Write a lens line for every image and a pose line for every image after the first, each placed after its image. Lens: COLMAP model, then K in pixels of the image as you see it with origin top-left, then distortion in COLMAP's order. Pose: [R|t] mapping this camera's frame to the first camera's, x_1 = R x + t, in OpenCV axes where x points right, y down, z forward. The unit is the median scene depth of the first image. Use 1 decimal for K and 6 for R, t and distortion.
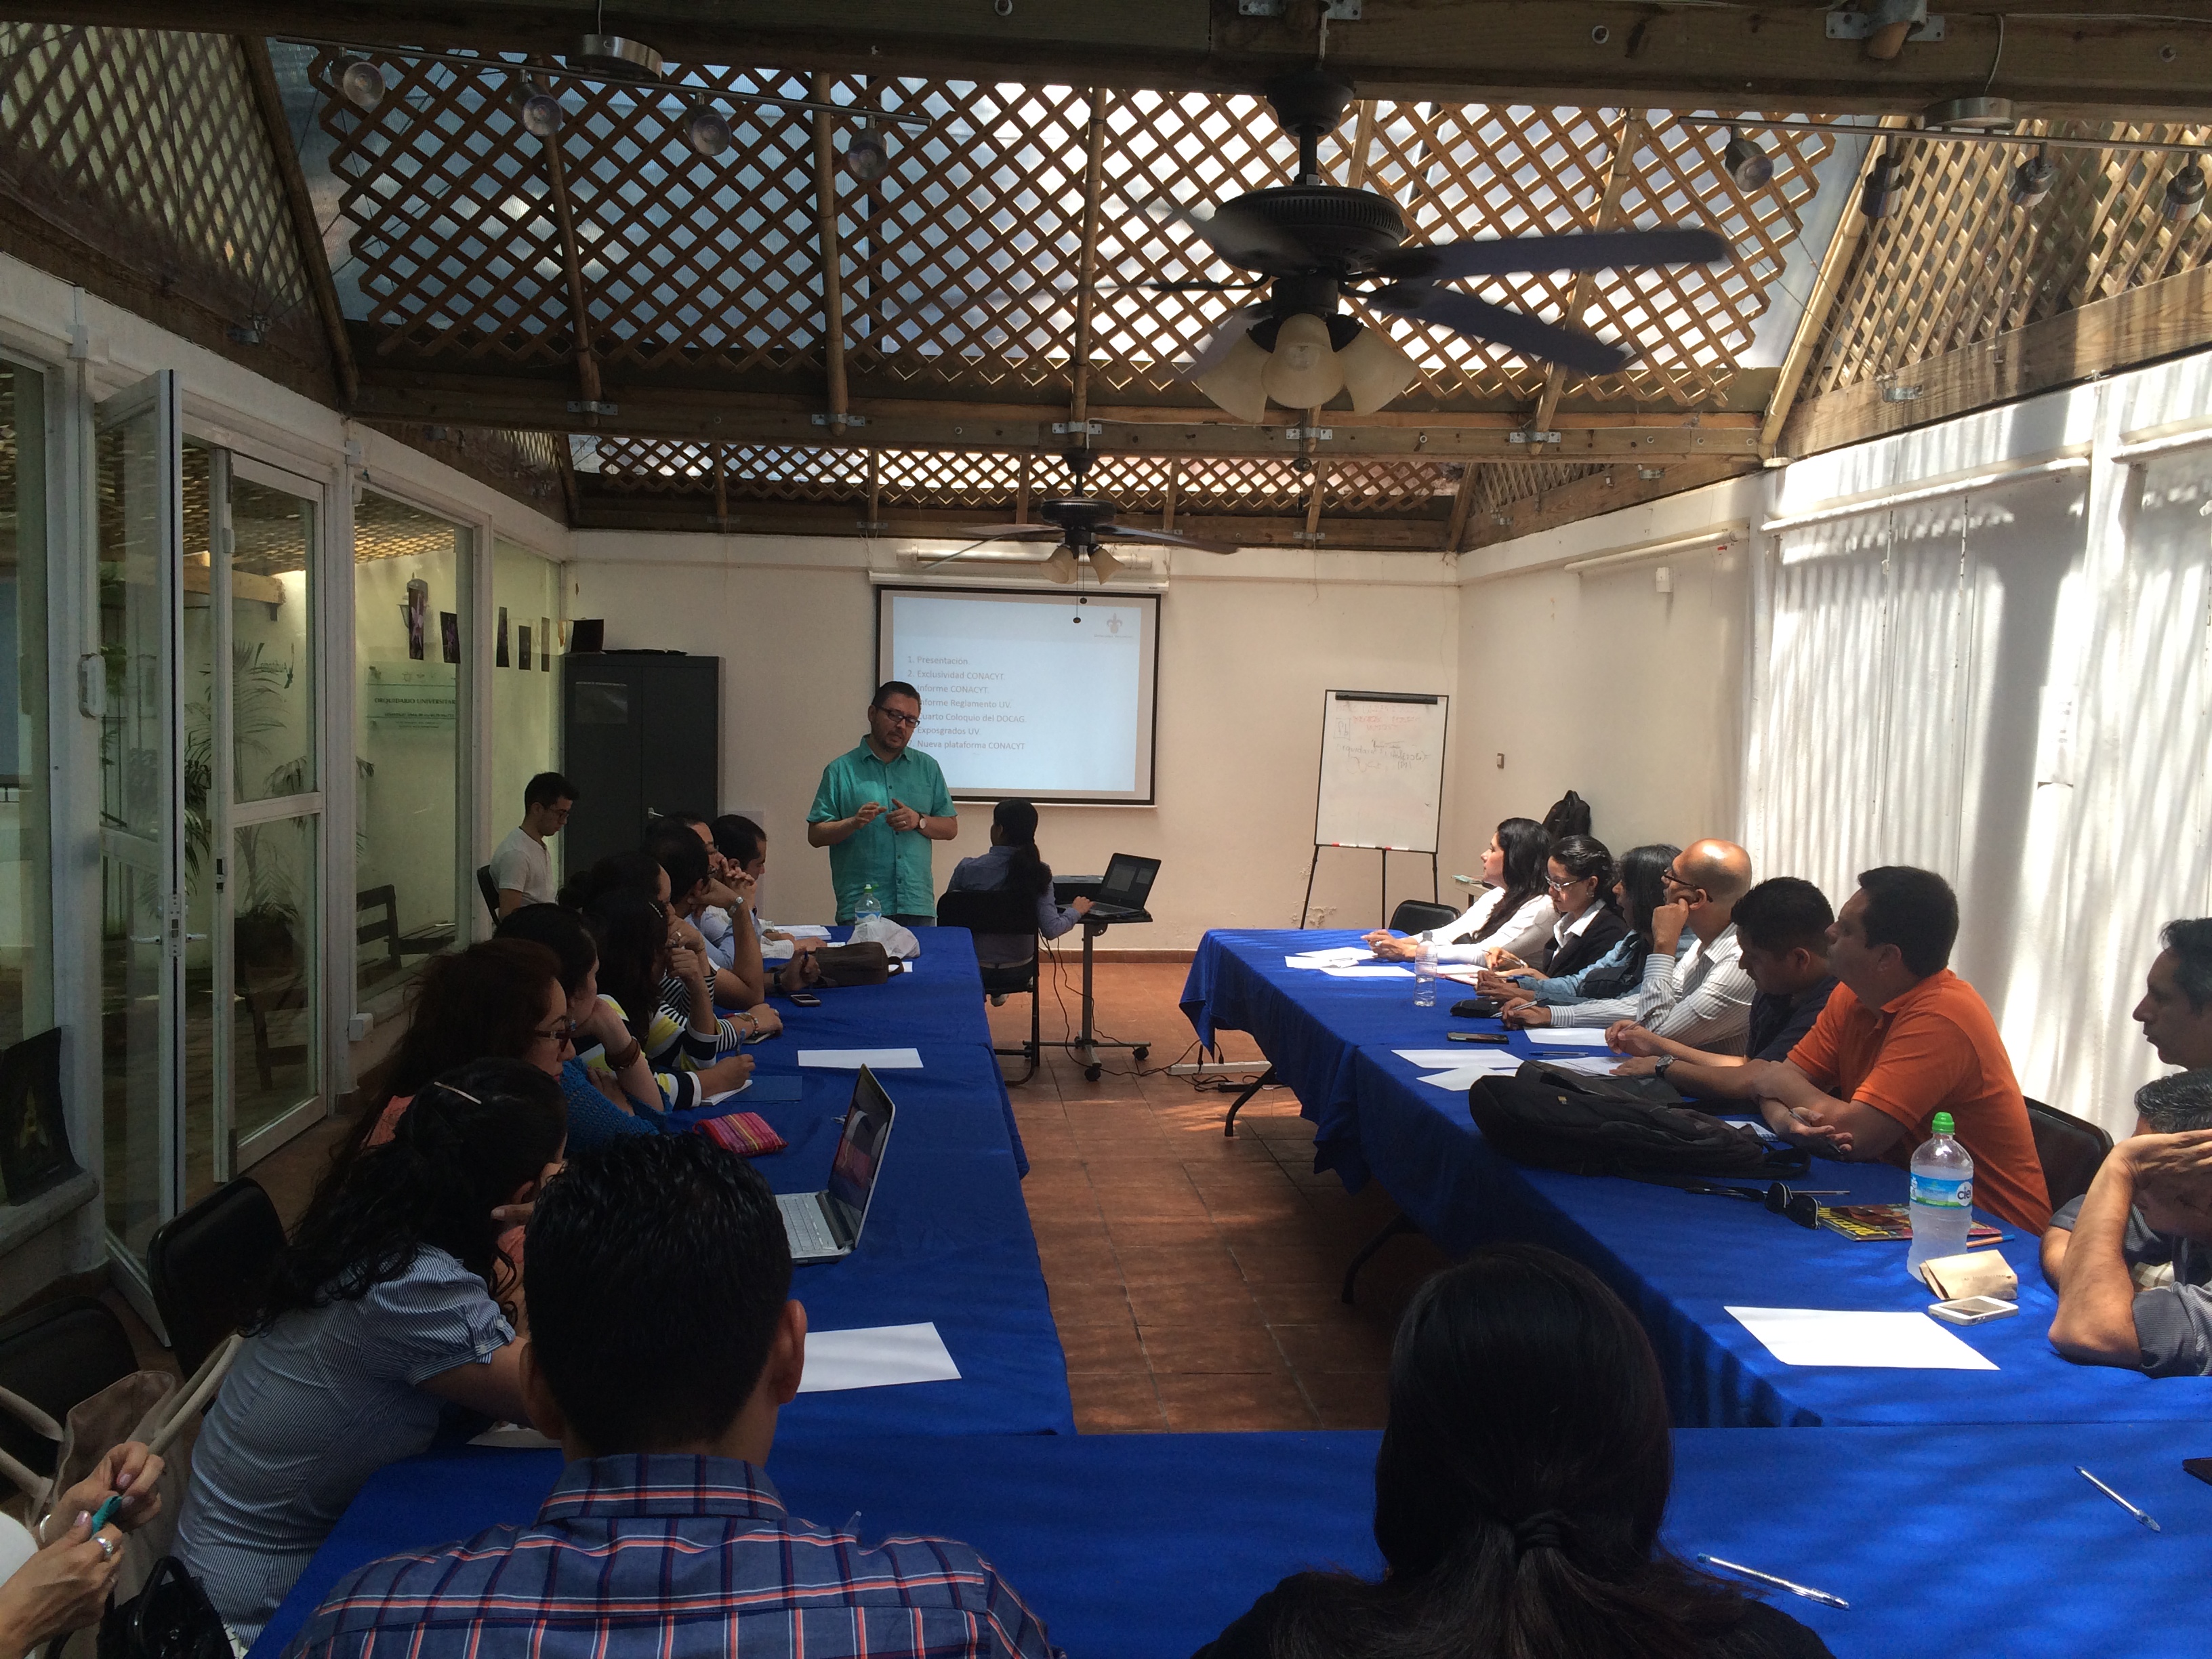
lens RADIAL K [[1910.3, 0, 1106.0], [0, 1910.3, 829.5], [0, 0, 1]] dist [0.059248, 0.003403]
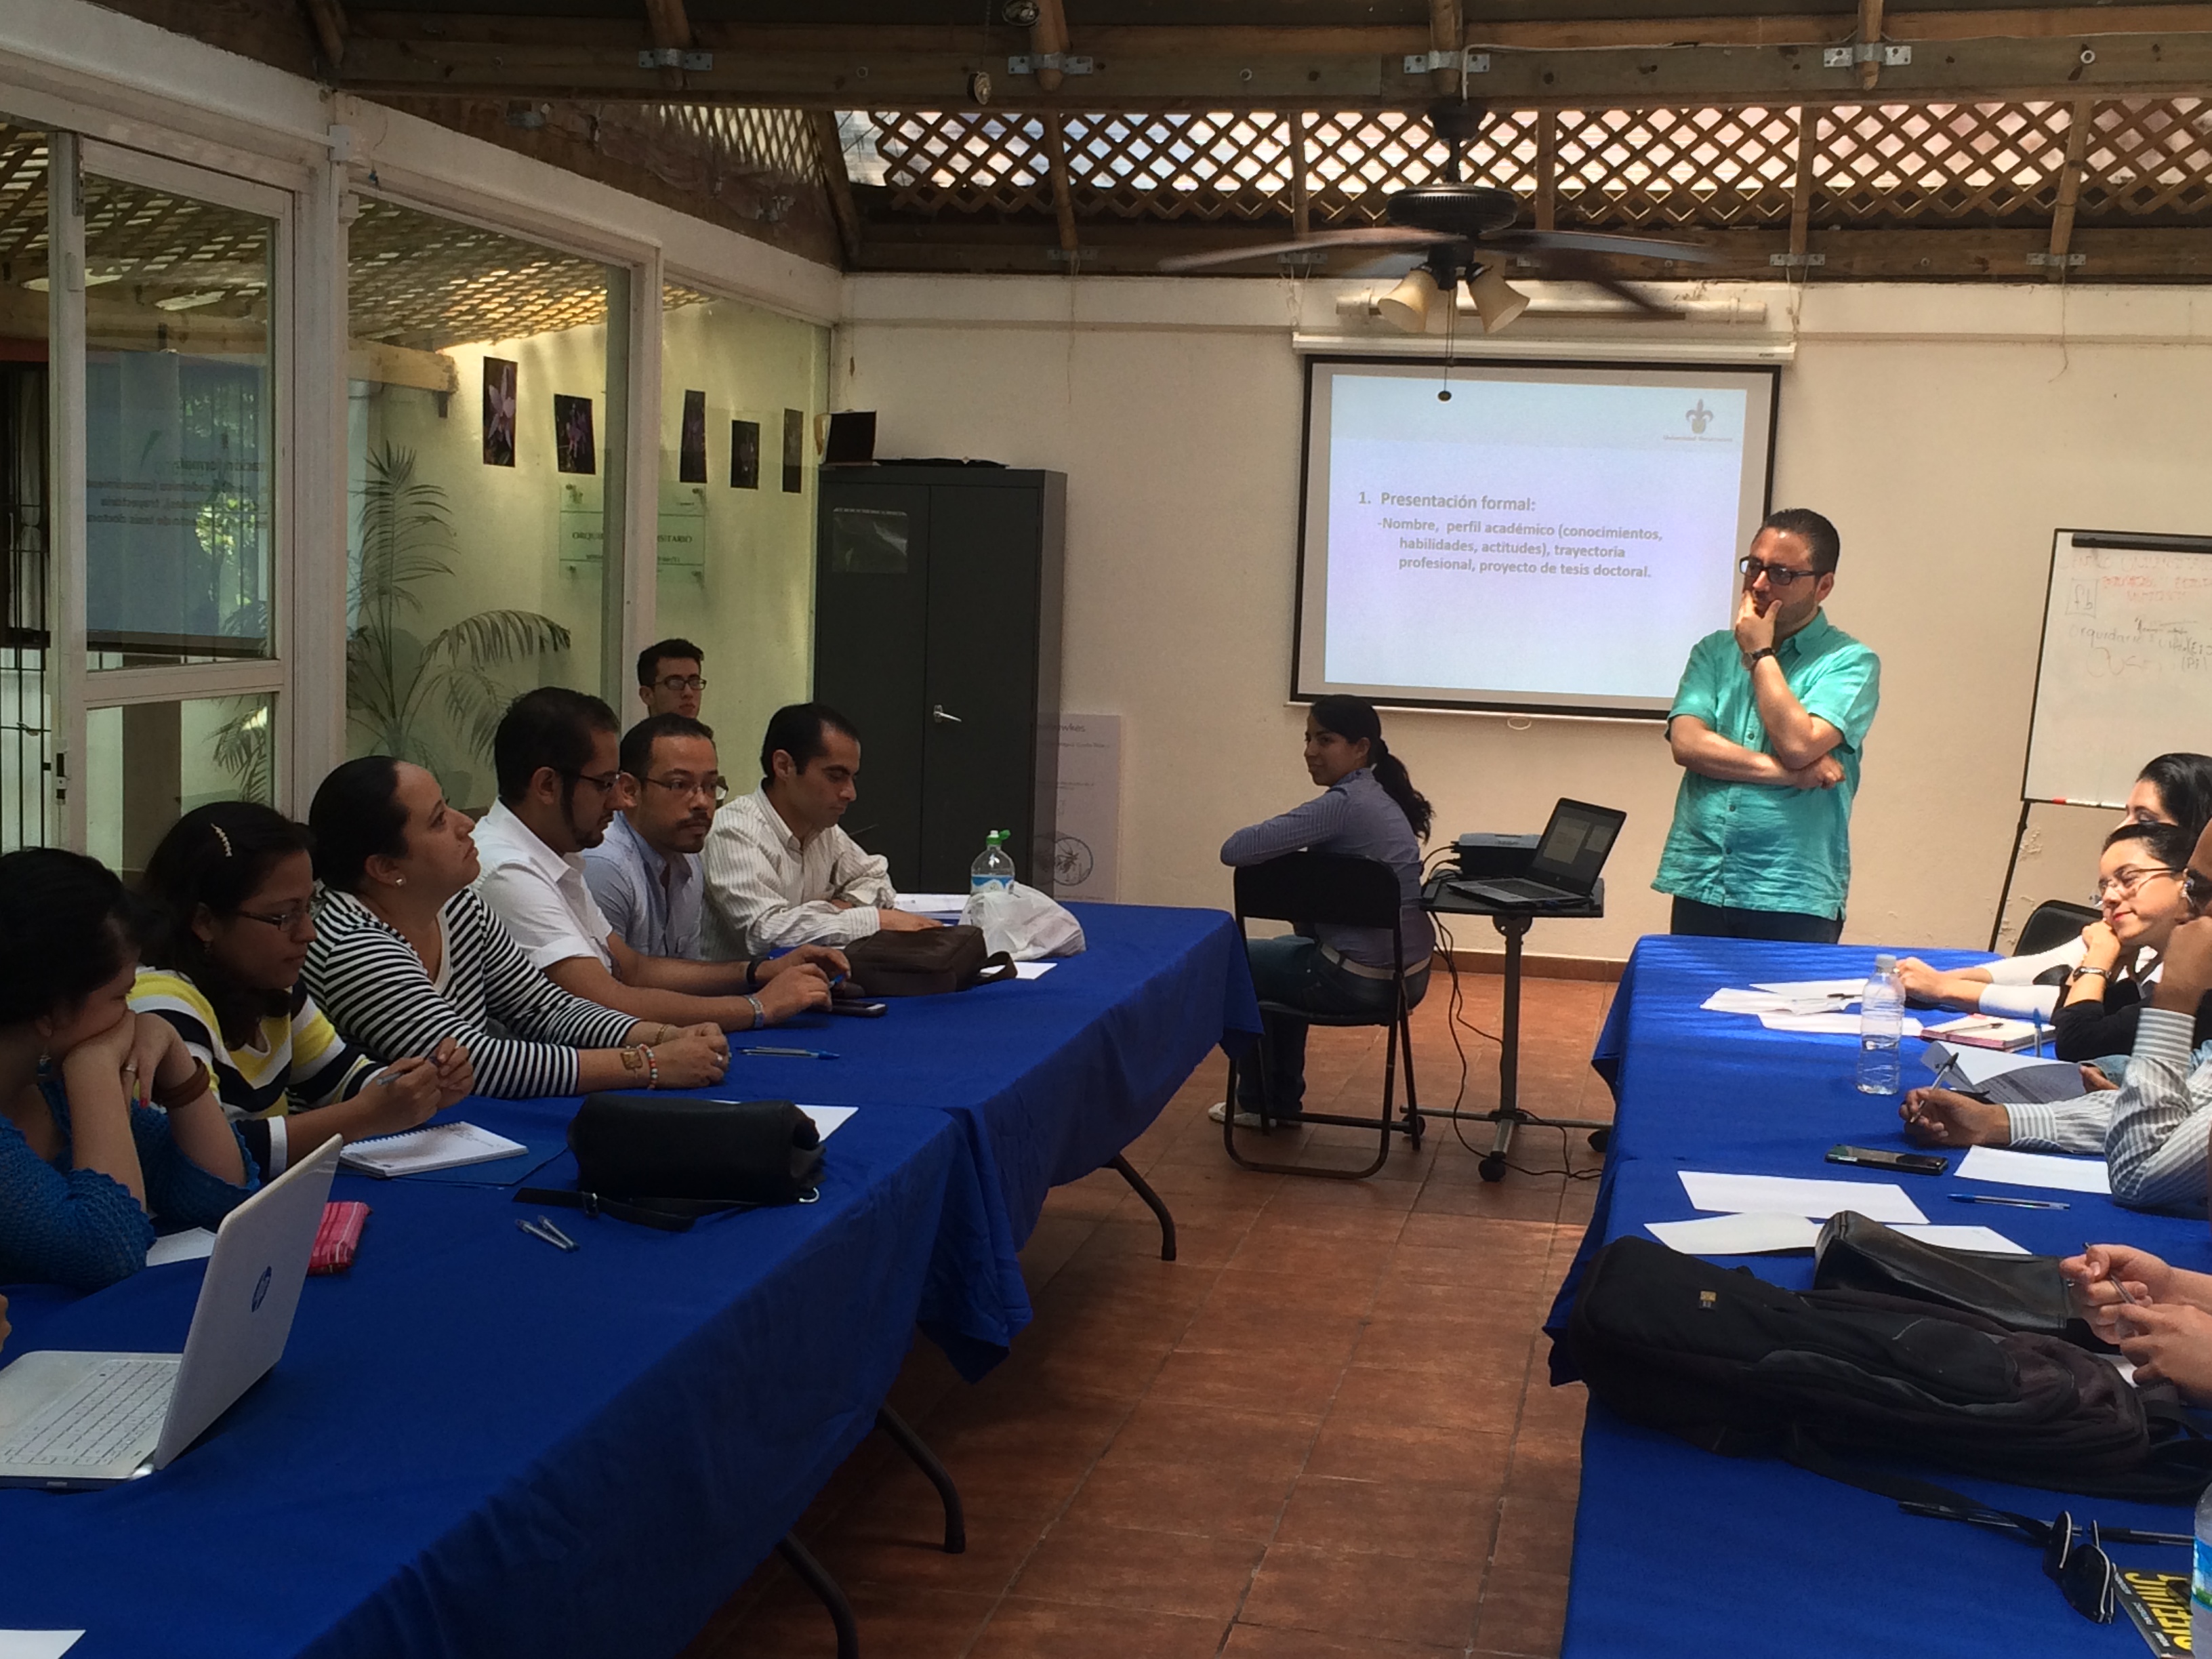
lens RADIAL K [[2925.8, 0, 1106.0], [0, 2925.8, 829.5], [0, 0, 1]] dist [0.044811, 0.105171]
pose [[0.955937, 0.038725, -0.291006, 0.102460], [-0.031836, 0.999090, 0.028371, 0.000653], [0.291840, -0.017857, 0.956300, 0.074660]]
